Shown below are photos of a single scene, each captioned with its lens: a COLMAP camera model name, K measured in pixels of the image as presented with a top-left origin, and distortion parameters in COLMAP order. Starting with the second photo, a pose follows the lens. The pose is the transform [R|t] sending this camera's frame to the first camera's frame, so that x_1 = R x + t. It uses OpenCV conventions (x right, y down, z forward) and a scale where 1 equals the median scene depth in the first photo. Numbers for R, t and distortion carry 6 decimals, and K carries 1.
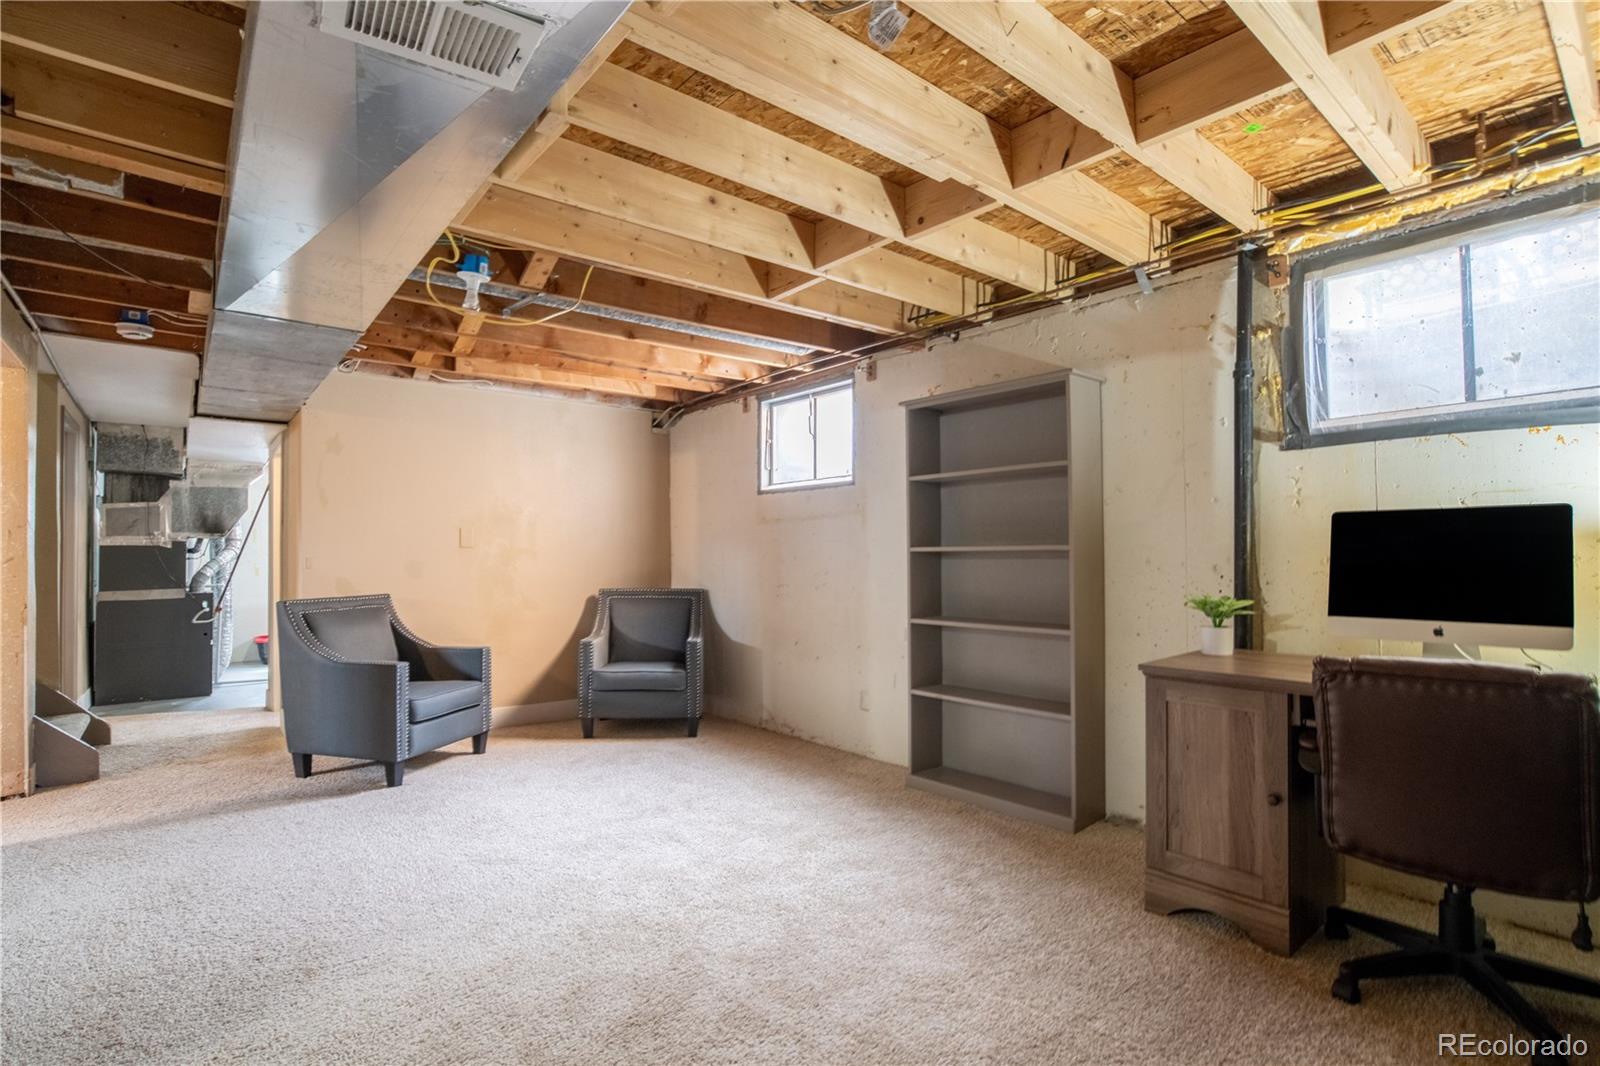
lens RADIAL K [[754.8, 0, 793.5], [0, 754.8, 540.9], [0, 0, 1]] dist [-0.083951, 0.052333]
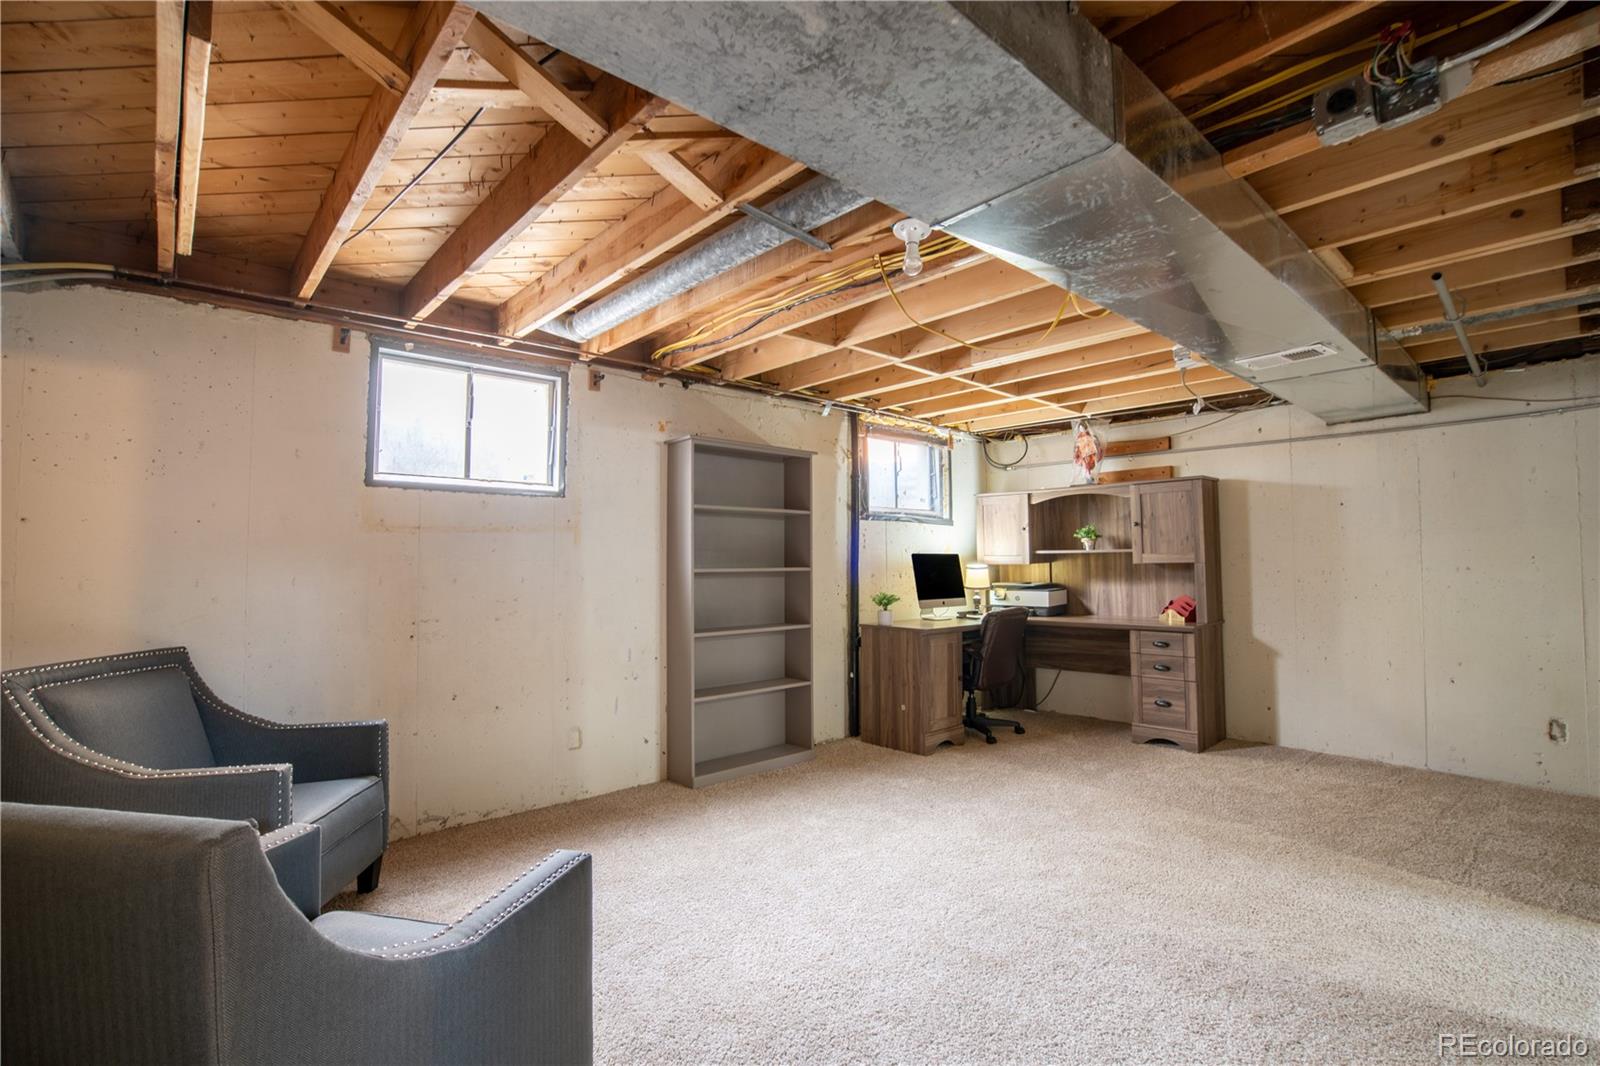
lens RADIAL K [[754.8, 0, 793.5], [0, 754.8, 540.9], [0, 0, 1]] dist [-0.083951, 0.052333]
pose [[-0.030905, 0.049202, 0.998311, -0.896047], [-0.001912, 0.998783, -0.049284, 0.022205], [-0.999520, -0.003432, -0.030773, 0.841358]]
